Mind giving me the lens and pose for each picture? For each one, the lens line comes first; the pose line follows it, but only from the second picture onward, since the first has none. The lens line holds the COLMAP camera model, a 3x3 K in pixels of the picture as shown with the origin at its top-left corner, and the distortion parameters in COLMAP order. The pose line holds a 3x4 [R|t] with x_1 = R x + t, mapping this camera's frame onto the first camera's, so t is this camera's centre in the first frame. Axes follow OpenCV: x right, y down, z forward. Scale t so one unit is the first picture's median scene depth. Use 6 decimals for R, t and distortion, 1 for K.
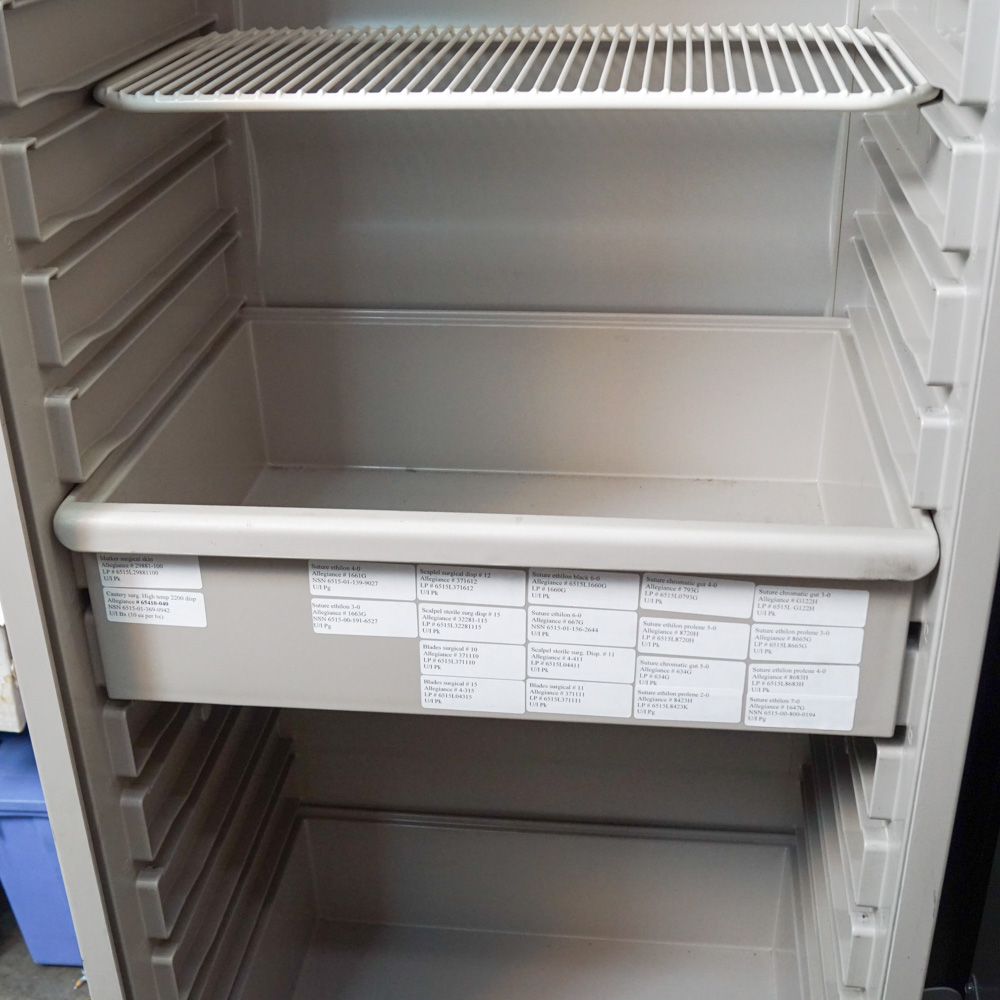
lens RADIAL K [[1411.9, 0, 486.7], [0, 1411.9, 534.8], [0, 0, 1]] dist [-0.063952, -0.031479]
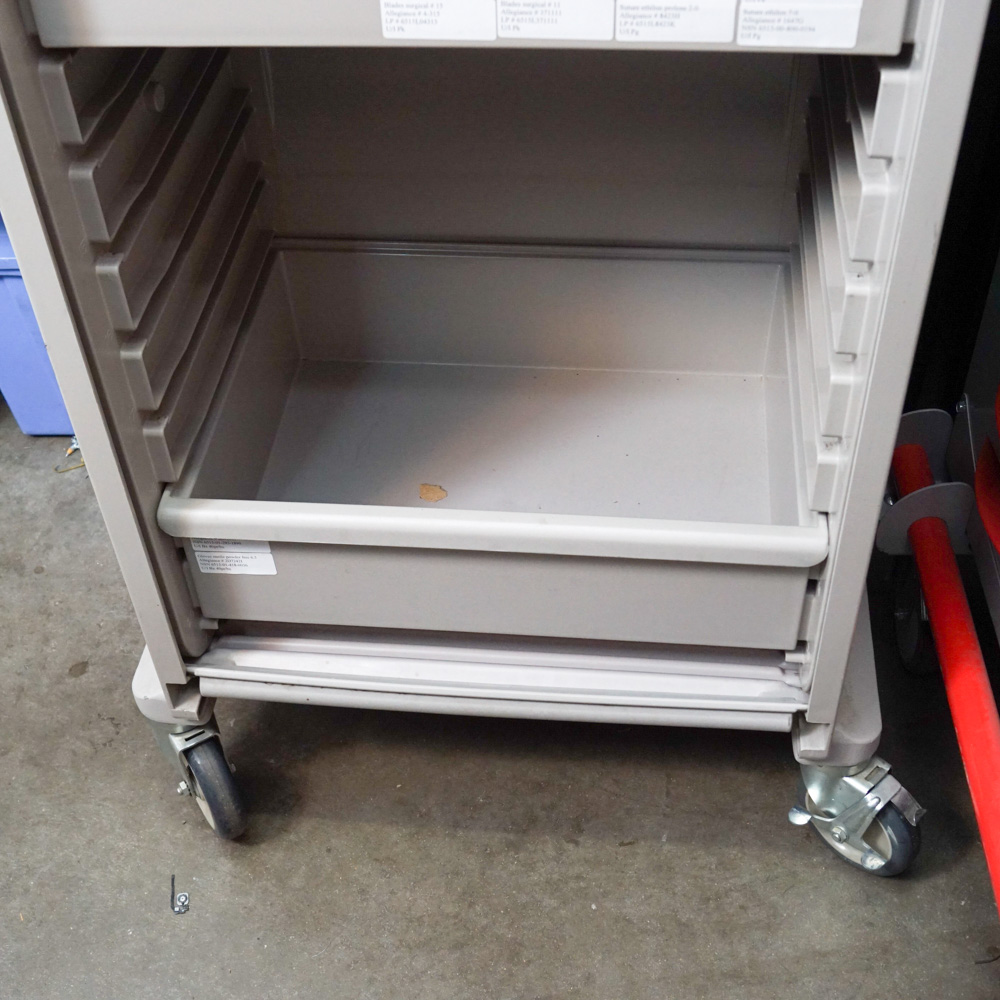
lens RADIAL K [[1411.9, 0, 486.7], [0, 1411.9, 534.8], [0, 0, 1]] dist [-0.063952, -0.031479]
pose [[0.999745, -0.022550, -0.001499, 0.013623], [0.021898, 0.950137, 0.311062, 0.135210], [-0.005591, -0.311015, 0.950388, 0.037515]]
